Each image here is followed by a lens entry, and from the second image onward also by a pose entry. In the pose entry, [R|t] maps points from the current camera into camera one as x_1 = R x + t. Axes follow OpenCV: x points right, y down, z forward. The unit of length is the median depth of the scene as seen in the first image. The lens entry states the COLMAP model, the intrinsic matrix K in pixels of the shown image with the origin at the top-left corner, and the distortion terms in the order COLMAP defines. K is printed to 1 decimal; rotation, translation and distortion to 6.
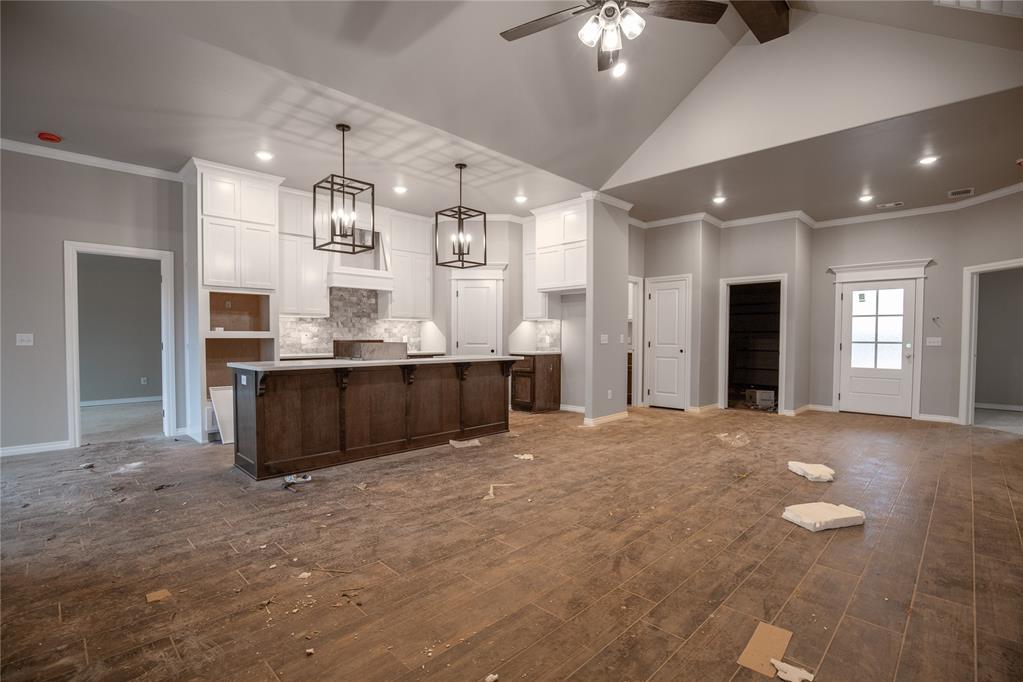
lens RADIAL K [[472.3, 0, 512.2], [0, 472.3, 345.4], [0, 0, 1]] dist [-0.030570, 0.003042]
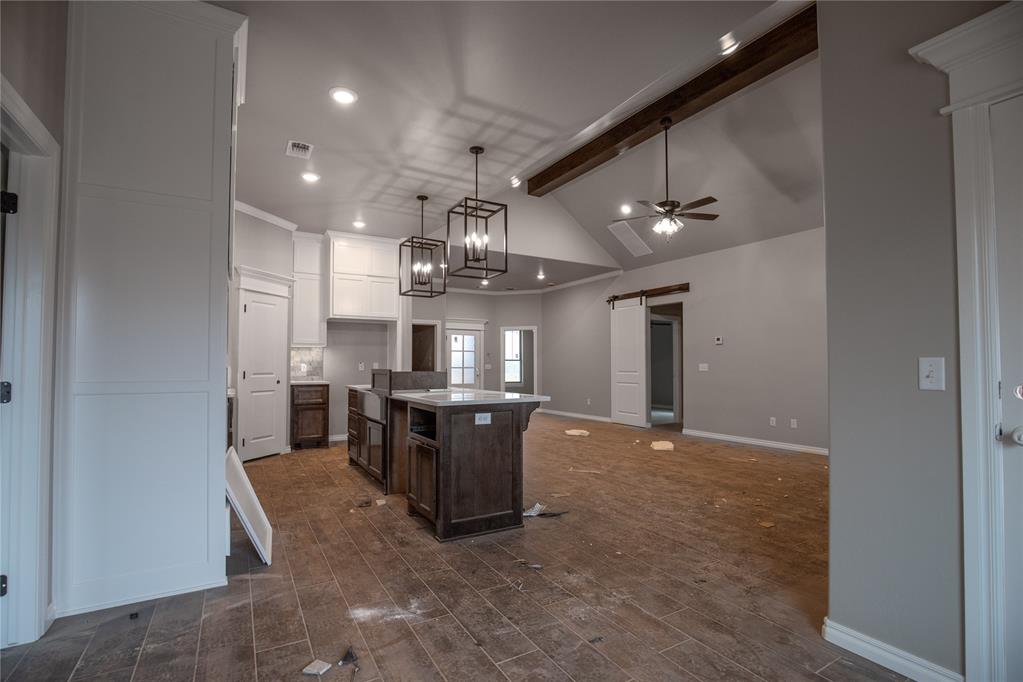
lens RADIAL K [[472.3, 0, 505.4], [0, 472.3, 349.7], [0, 0, 1]] dist [-0.030570, 0.003042]
pose [[0.270505, 0.027243, 0.962333, -1.380329], [0.016836, 0.999313, -0.033022, -0.021169], [-0.962571, 0.025134, 0.269860, 0.749701]]
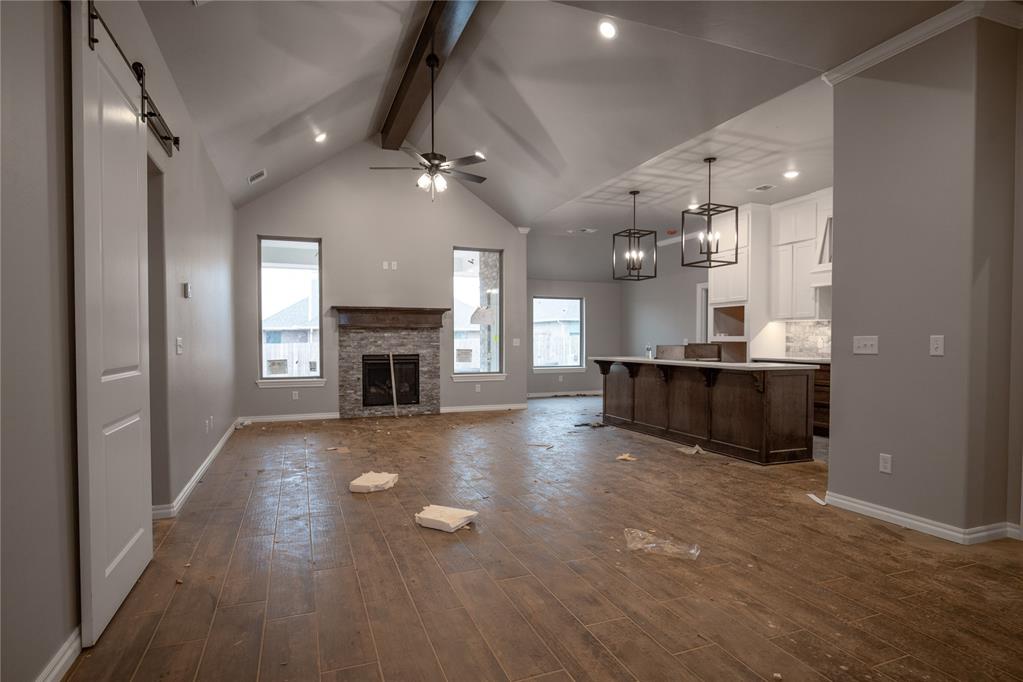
lens RADIAL K [[554.9, 0, 511.0], [0, 554.9, 344.1], [0, 0, 1]] dist [0.008680, 0.001233]
pose [[-0.409212, 0.005934, -0.912420, 1.437667], [-0.016609, 0.999765, 0.013951, -0.027295], [0.912288, 0.020864, -0.409018, 1.469959]]
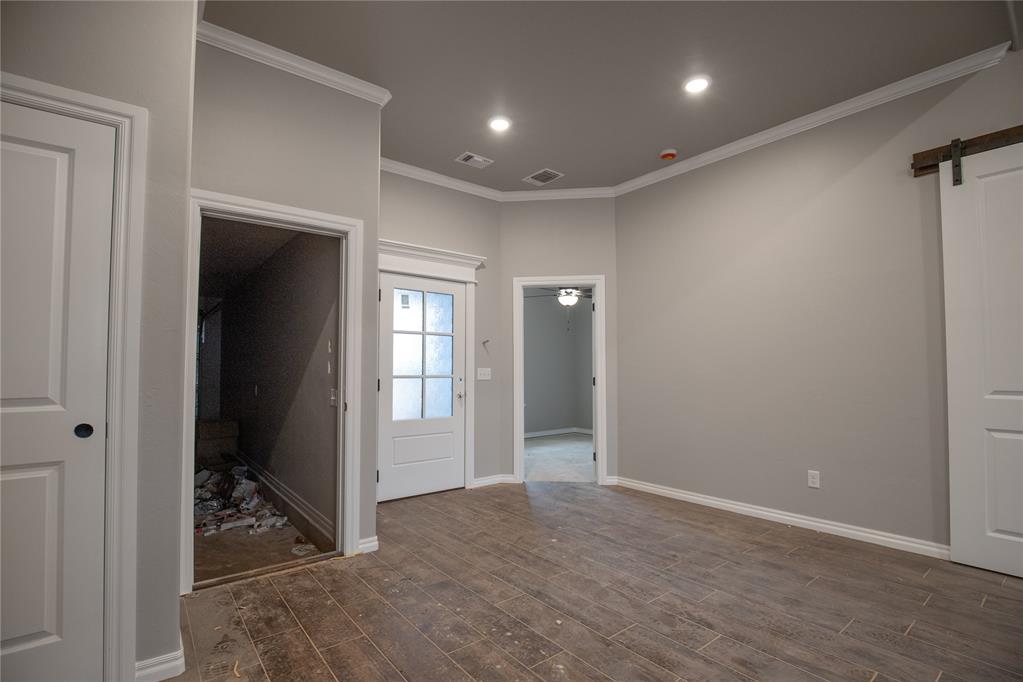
lens RADIAL K [[472.3, 0, 508.6], [0, 472.3, 350.5], [0, 0, 1]] dist [-0.030570, 0.003042]
pose [[0.118616, 0.035778, 0.992295, 0.316534], [0.016828, 0.999135, -0.038036, -0.026864], [-0.992798, 0.021210, 0.117912, 1.476645]]
